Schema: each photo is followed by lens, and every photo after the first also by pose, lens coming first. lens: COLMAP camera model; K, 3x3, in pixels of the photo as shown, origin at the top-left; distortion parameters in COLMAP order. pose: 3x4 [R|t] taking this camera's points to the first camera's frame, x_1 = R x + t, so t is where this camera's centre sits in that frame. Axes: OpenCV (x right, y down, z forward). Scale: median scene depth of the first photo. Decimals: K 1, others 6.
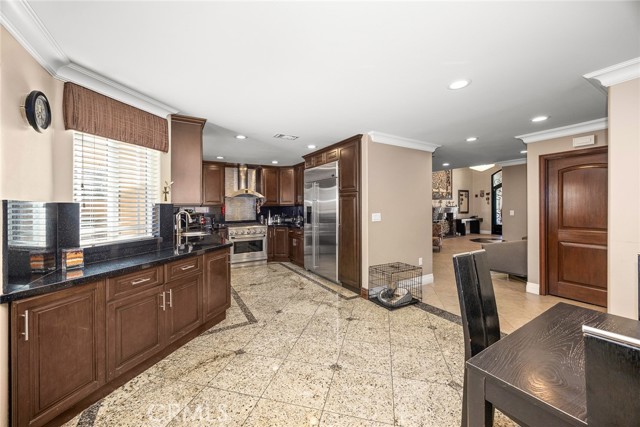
lens RADIAL K [[244.7, 0, 320.0], [0, 244.7, 213.5], [0, 0, 1]] dist [0.000539, 0.000046]
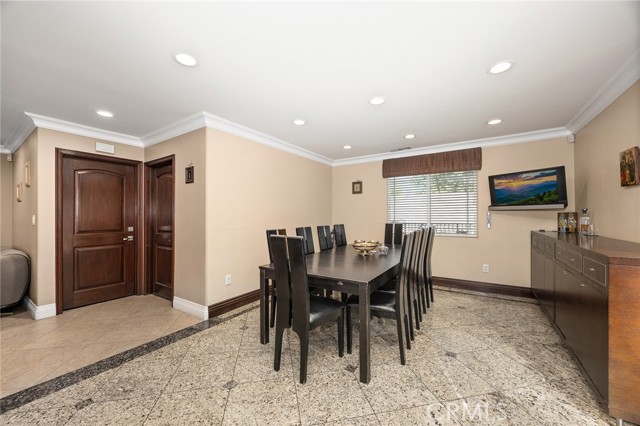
lens RADIAL K [[244.7, 0, 320.0], [0, 244.7, 213.0], [0, 0, 1]] dist [0.000539, 0.000046]
pose [[-0.428887, 0.019544, 0.903147, -0.241813], [0.033133, 0.999434, -0.005894, 0.021602], [-0.902750, 0.027396, -0.429291, 0.538815]]
